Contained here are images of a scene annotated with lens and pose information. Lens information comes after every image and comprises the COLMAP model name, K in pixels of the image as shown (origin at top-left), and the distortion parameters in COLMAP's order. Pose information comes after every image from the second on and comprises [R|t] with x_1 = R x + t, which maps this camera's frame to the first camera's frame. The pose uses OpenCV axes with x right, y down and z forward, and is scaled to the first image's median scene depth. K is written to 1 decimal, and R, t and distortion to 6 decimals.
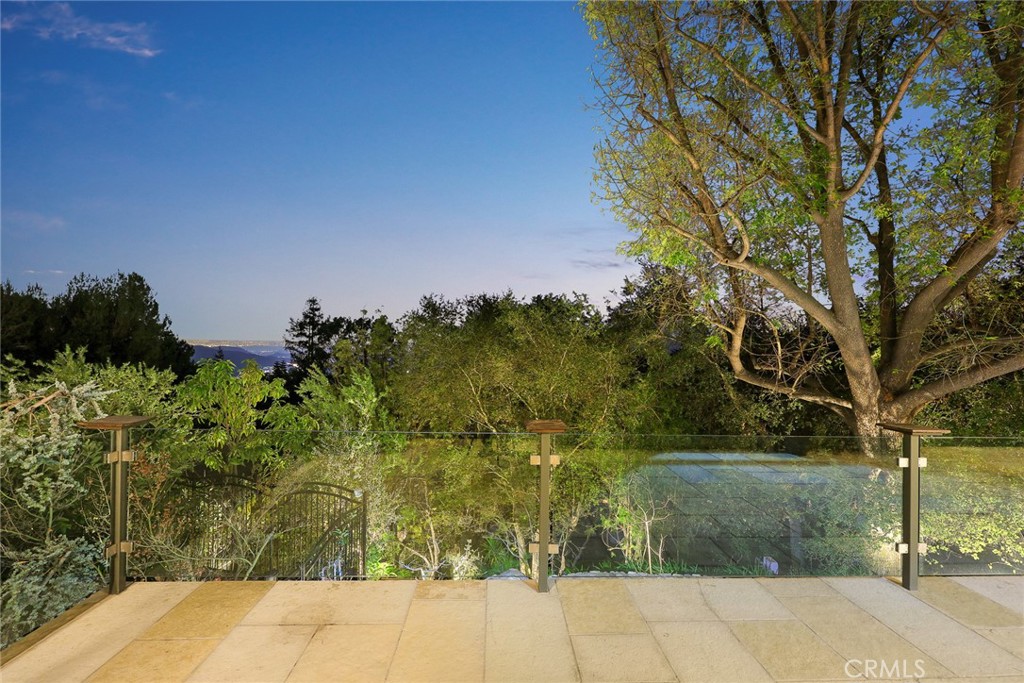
lens RADIAL K [[437.8, 0, 512.0], [0, 437.8, 341.5], [0, 0, 1]] dist [0.000277, 0.000003]
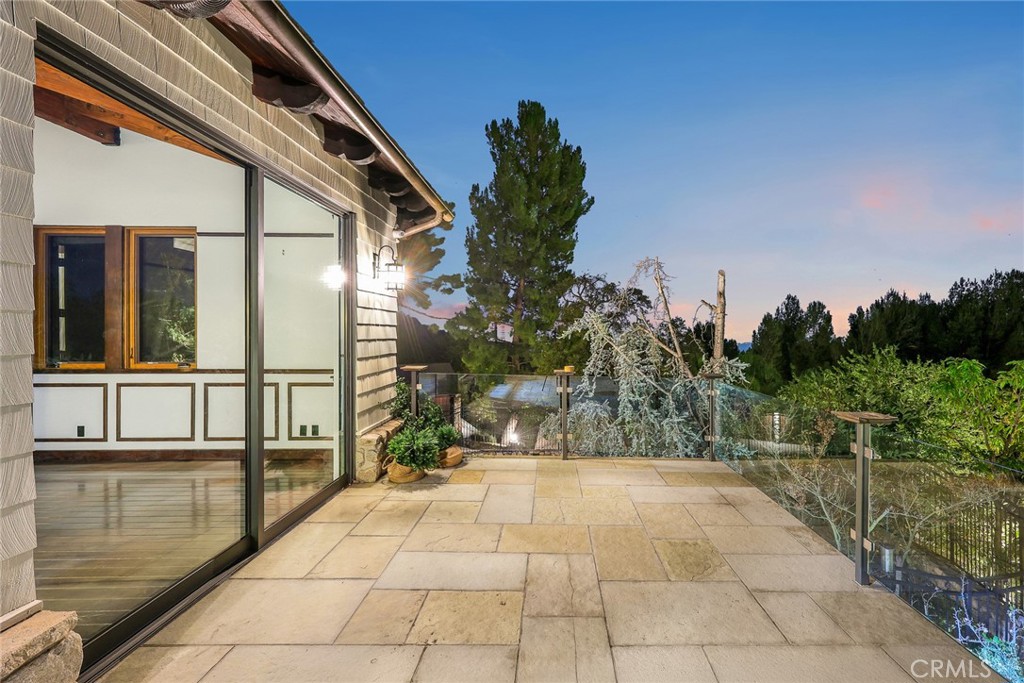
lens RADIAL K [[437.8, 0, 512.0], [0, 437.8, 341.5], [0, 0, 1]] dist [0.000277, 0.000003]
pose [[-0.128355, 0.004736, -0.991717, 0.216160], [-0.014780, 0.999868, 0.006688, 0.005494], [0.991618, 0.015516, -0.128268, 0.063052]]
